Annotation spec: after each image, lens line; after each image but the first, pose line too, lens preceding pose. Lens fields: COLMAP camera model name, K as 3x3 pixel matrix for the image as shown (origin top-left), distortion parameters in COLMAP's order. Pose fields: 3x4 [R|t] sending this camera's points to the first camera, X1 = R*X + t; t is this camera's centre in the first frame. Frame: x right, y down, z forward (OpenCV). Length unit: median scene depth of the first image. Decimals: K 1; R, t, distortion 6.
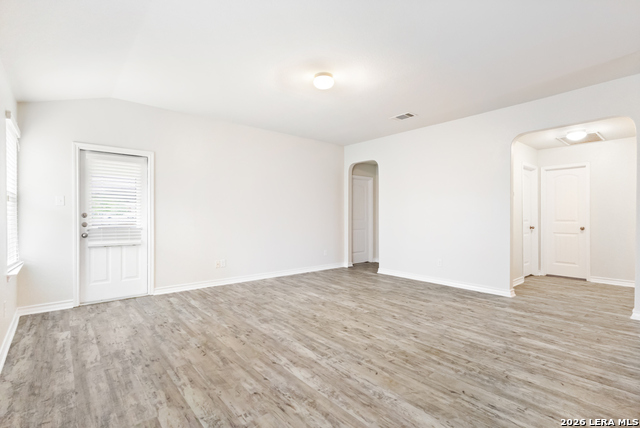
lens RADIAL K [[305.6, 0, 321.6], [0, 305.6, 212.0], [0, 0, 1]] dist [0.011238, 0.000672]
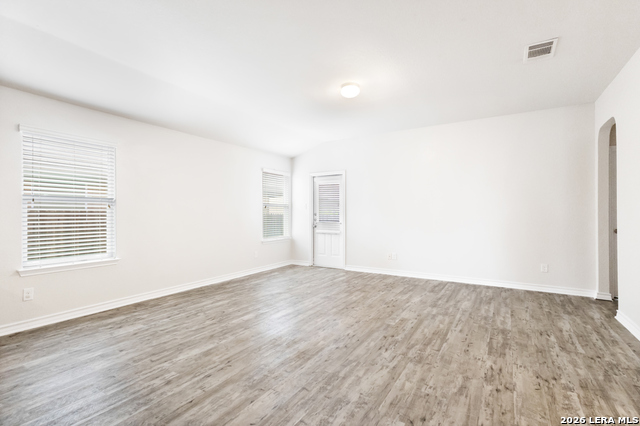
lens RADIAL K [[305.6, 0, 323.7], [0, 305.6, 211.8], [0, 0, 1]] dist [0.011238, 0.000672]
pose [[0.316151, -0.004450, -0.948699, 0.986099], [0.013456, 0.999909, -0.000206, -0.003615], [0.948614, -0.012701, 0.316182, 0.565165]]
